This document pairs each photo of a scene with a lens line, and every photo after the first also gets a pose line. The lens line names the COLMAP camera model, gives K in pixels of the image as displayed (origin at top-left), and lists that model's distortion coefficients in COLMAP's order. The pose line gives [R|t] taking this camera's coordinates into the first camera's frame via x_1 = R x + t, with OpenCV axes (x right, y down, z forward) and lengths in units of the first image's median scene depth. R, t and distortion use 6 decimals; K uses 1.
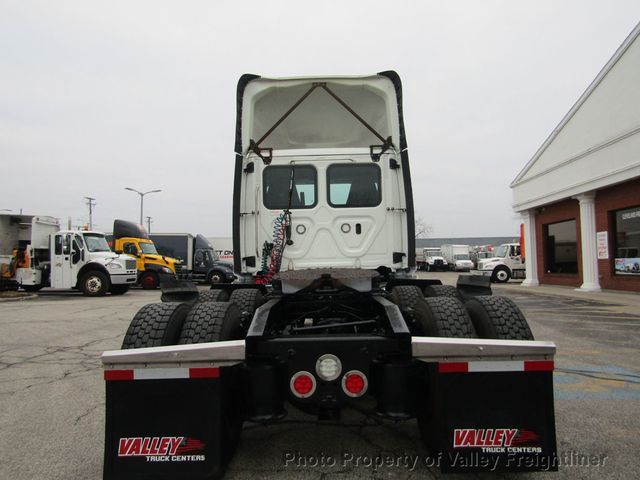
lens RADIAL K [[447.8, 0, 320.0], [0, 447.8, 240.0], [0, 0, 1]] dist [-0.050685, 0.049367]
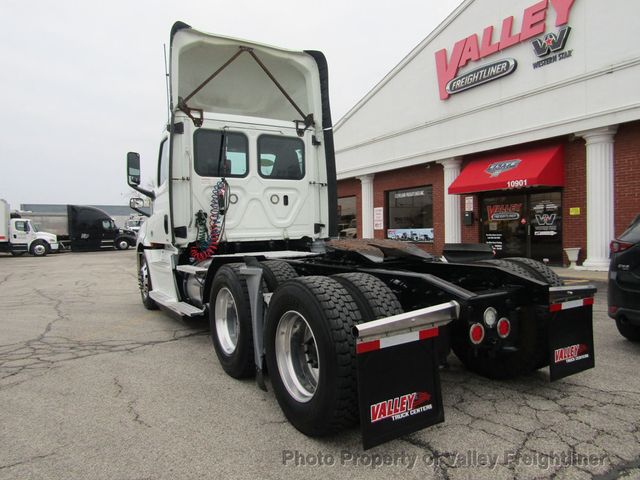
lens RADIAL K [[447.8, 0, 320.0], [0, 447.8, 240.0], [0, 0, 1]] dist [-0.050685, 0.049367]
pose [[0.848162, -0.009016, 0.529660, -0.393357], [-0.027594, 0.997746, 0.061170, 0.000947], [-0.529017, -0.066497, 0.846002, 0.075588]]
